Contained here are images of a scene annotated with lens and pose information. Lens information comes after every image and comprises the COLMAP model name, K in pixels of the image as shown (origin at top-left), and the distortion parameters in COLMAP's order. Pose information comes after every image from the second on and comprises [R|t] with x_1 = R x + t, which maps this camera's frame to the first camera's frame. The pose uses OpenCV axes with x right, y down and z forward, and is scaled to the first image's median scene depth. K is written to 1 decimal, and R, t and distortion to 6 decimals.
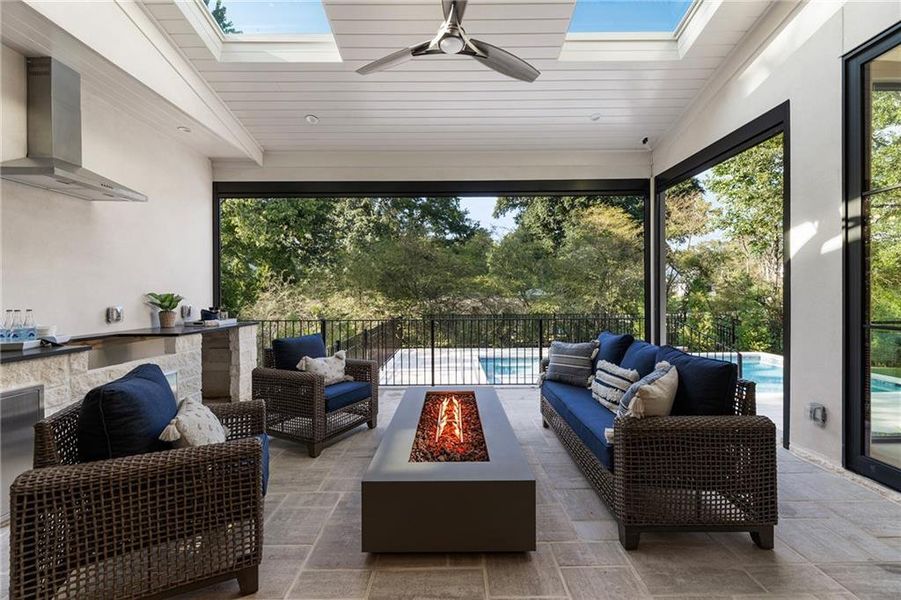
lens RADIAL K [[368.4, 0, 450.5], [0, 368.4, 300.0], [0, 0, 1]] dist [0.001519, 0.000240]
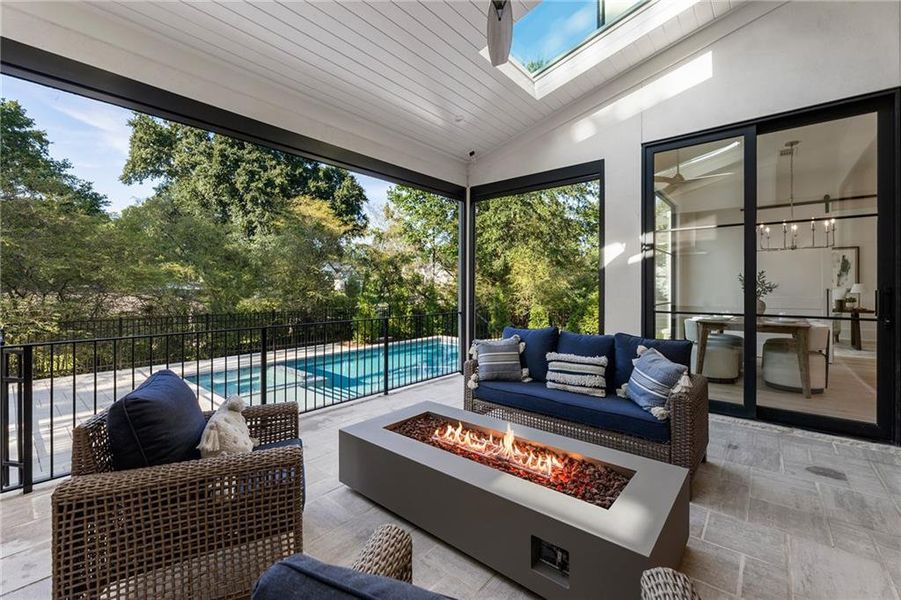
lens RADIAL K [[381.6, 0, 451.5], [0, 381.6, 281.1], [0, 0, 1]] dist [0.000669, 0.000118]
pose [[0.643106, 0.022013, 0.765461, -0.402004], [0.006078, 0.999409, -0.033848, -0.003977], [-0.765753, 0.026420, 0.642592, 0.316449]]
